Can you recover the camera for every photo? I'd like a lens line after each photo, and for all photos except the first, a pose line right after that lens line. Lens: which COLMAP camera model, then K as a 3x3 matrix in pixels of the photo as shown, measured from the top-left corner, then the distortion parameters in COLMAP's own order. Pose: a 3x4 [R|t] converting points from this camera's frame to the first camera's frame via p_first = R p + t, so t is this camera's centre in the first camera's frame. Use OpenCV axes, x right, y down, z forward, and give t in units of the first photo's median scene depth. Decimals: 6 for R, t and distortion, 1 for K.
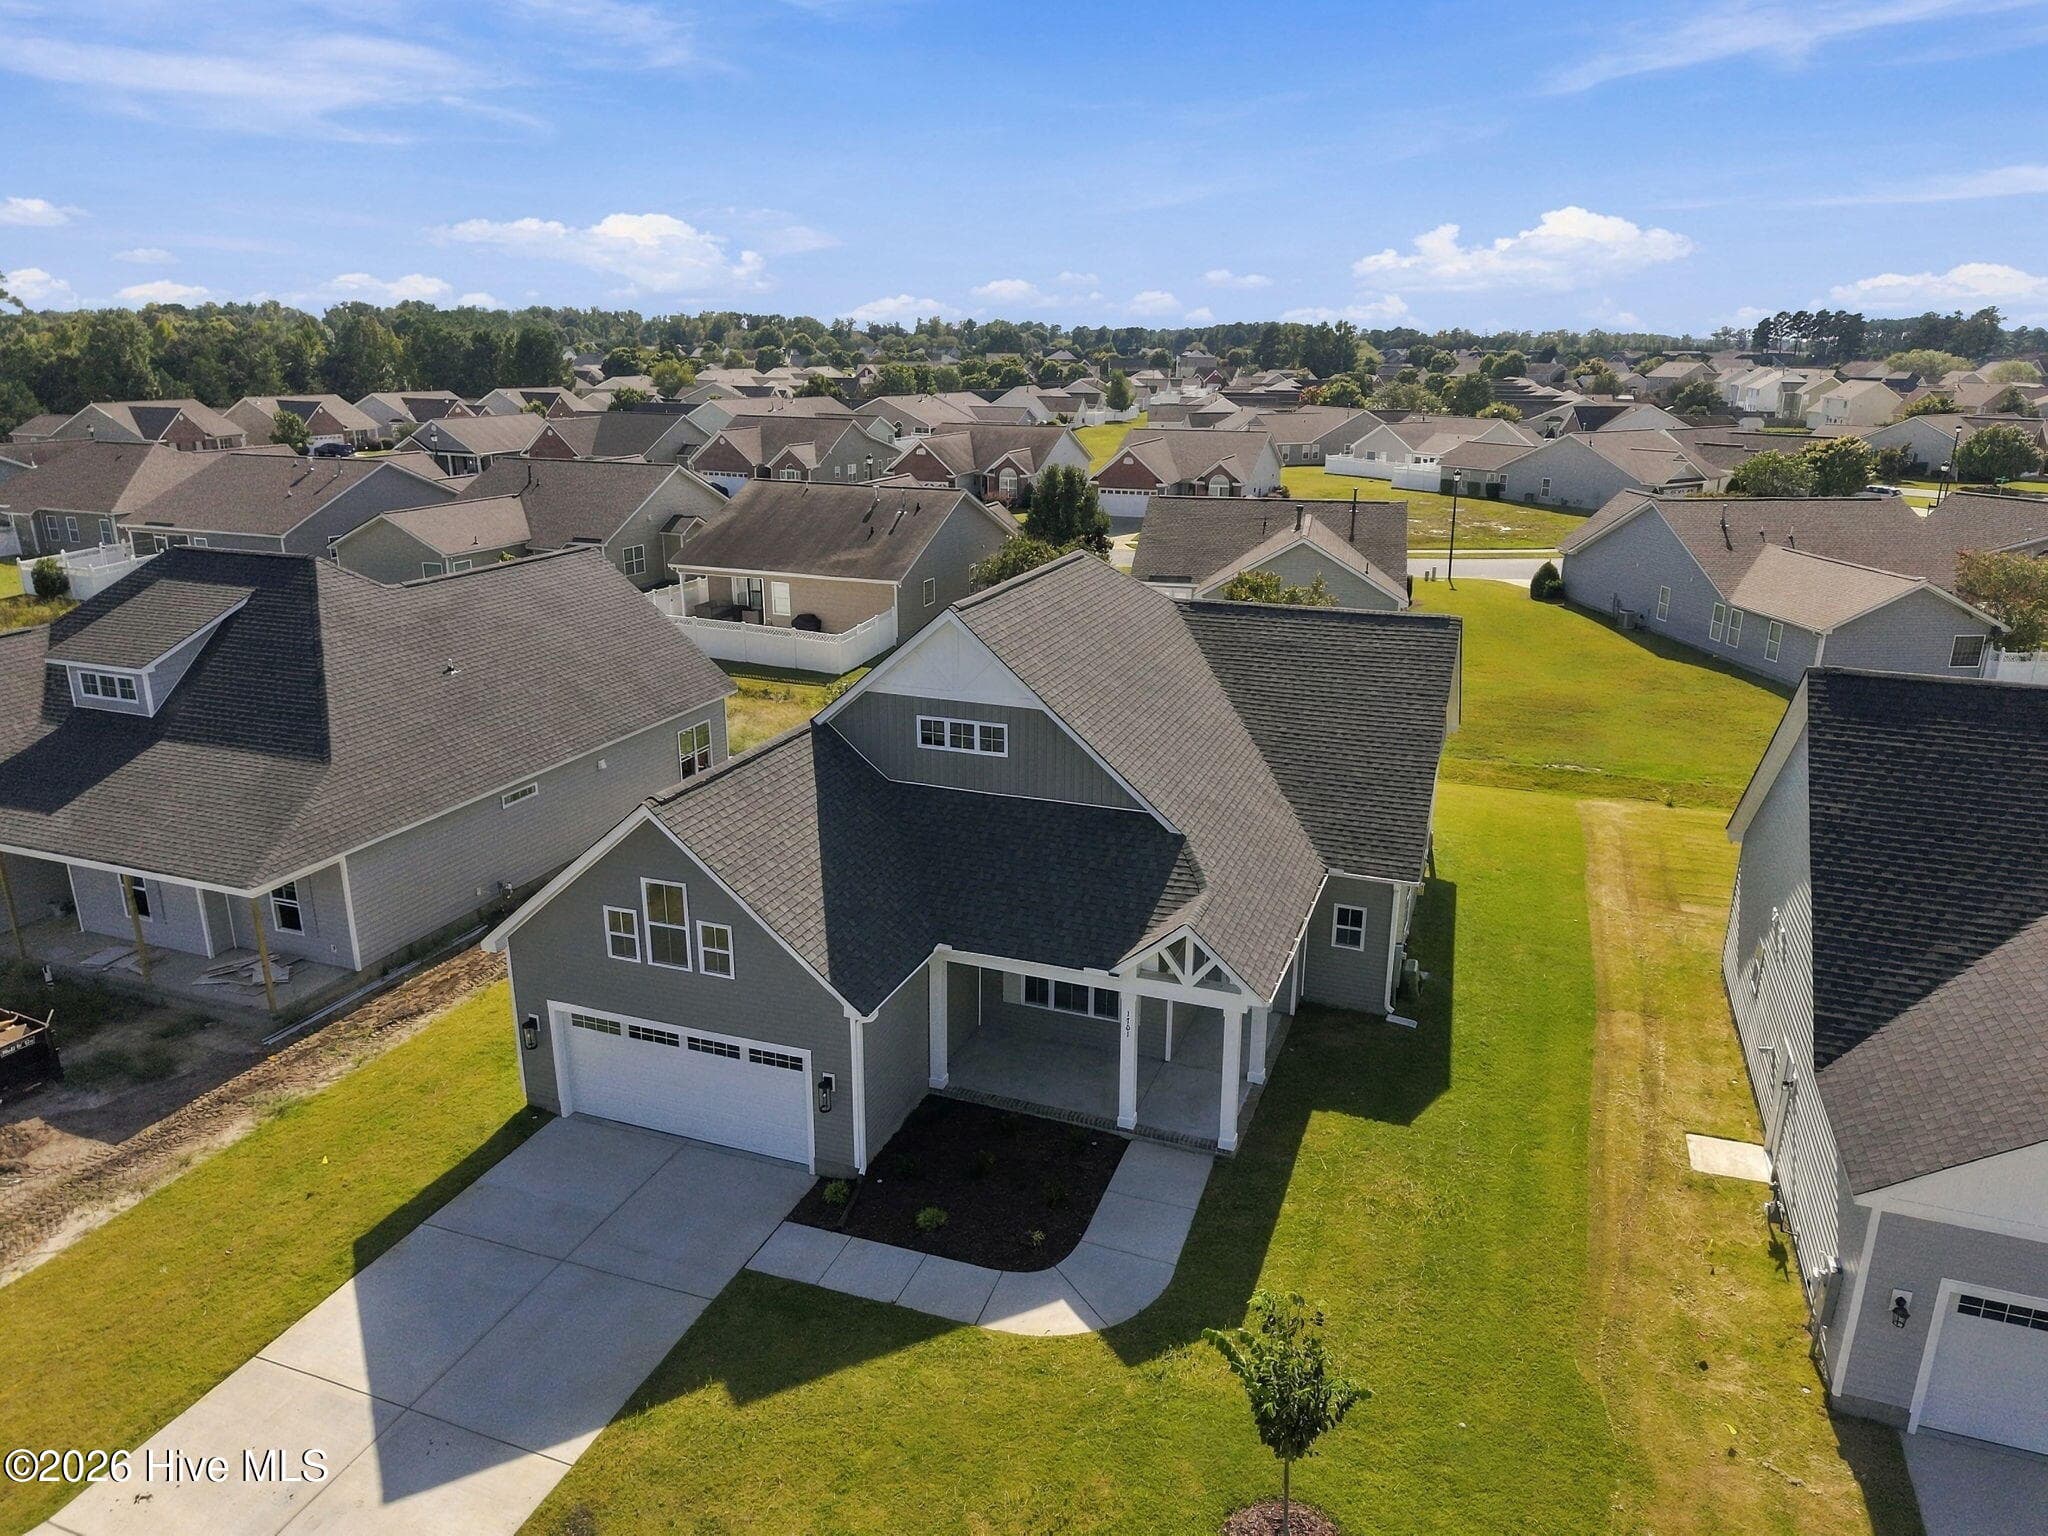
lens RADIAL K [[1369.1, 0, 1022.2], [0, 1369.1, 774.0], [0, 0, 1]] dist [0.026736, -0.023299]
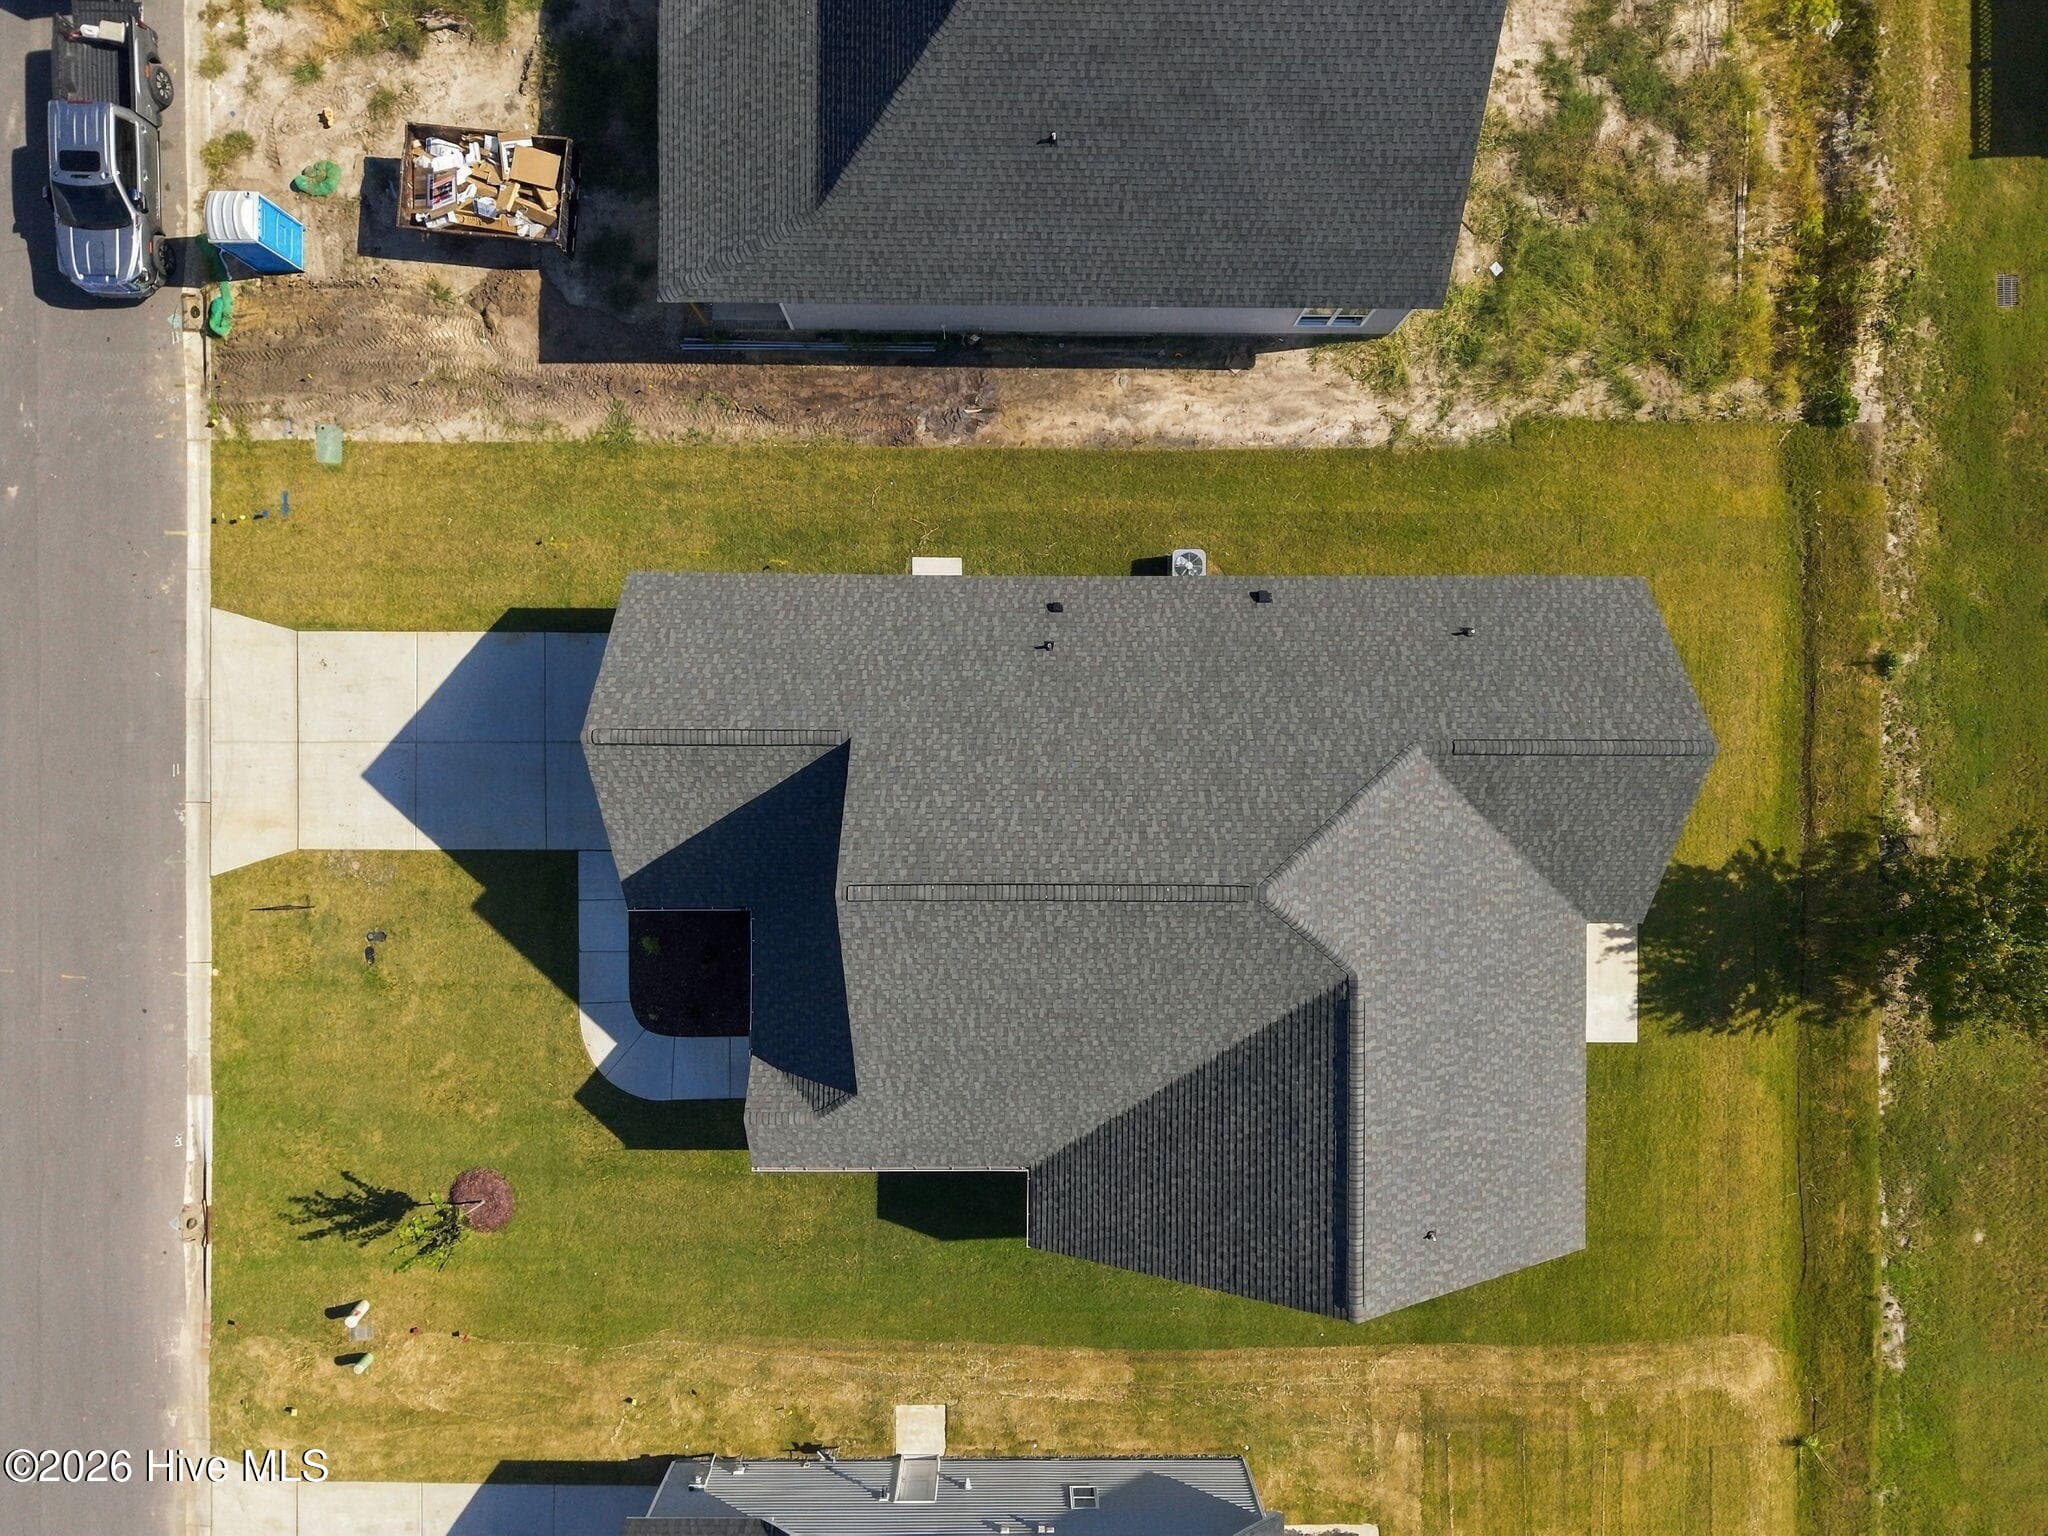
lens RADIAL K [[1331.2, 0, 1024.0], [0, 1331.2, 768.0], [0, 0, 1]] dist [0.015496, 0.000129]
pose [[0.347495, 0.937670, 0.004755, -0.103017], [-0.292527, 0.103588, 0.950630, -1.140001], [0.890884, -0.331731, 0.310290, 0.882914]]
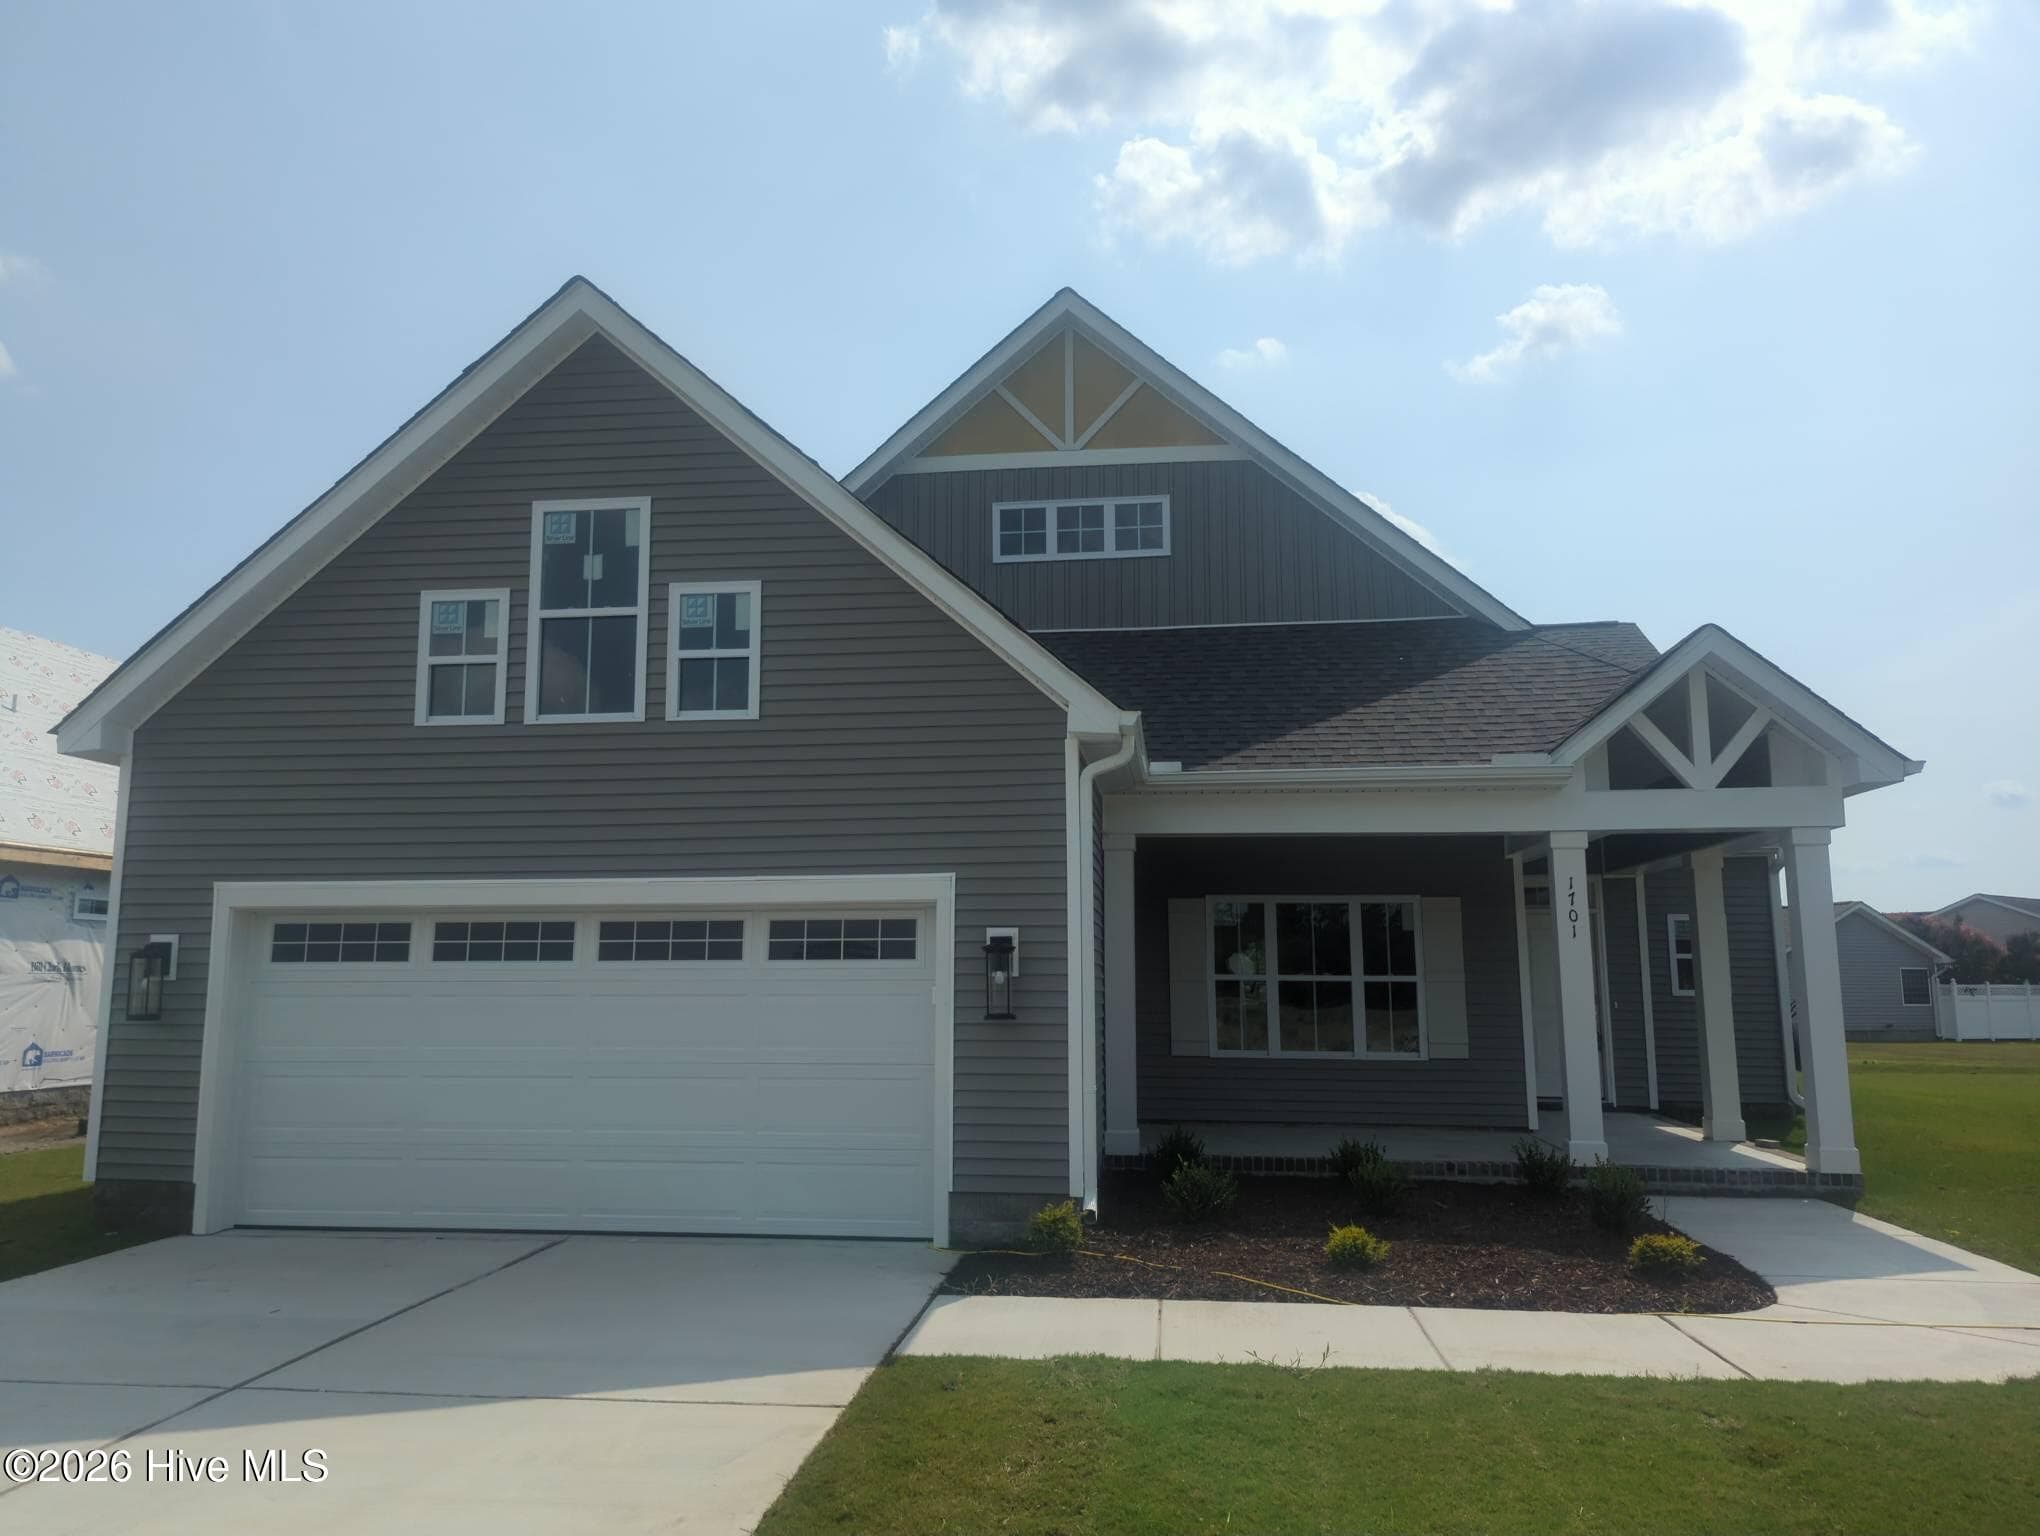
lens RADIAL K [[1447.9, 0, 983.9], [0, 1447.9, 758.4], [0, 0, 1]] dist [0.038458, -0.001633]
pose [[0.975889, 0.028837, 0.216353, -0.222910], [0.069409, 0.898778, -0.432875, 0.332121], [-0.206936, 0.437455, 0.875106, 0.572767]]
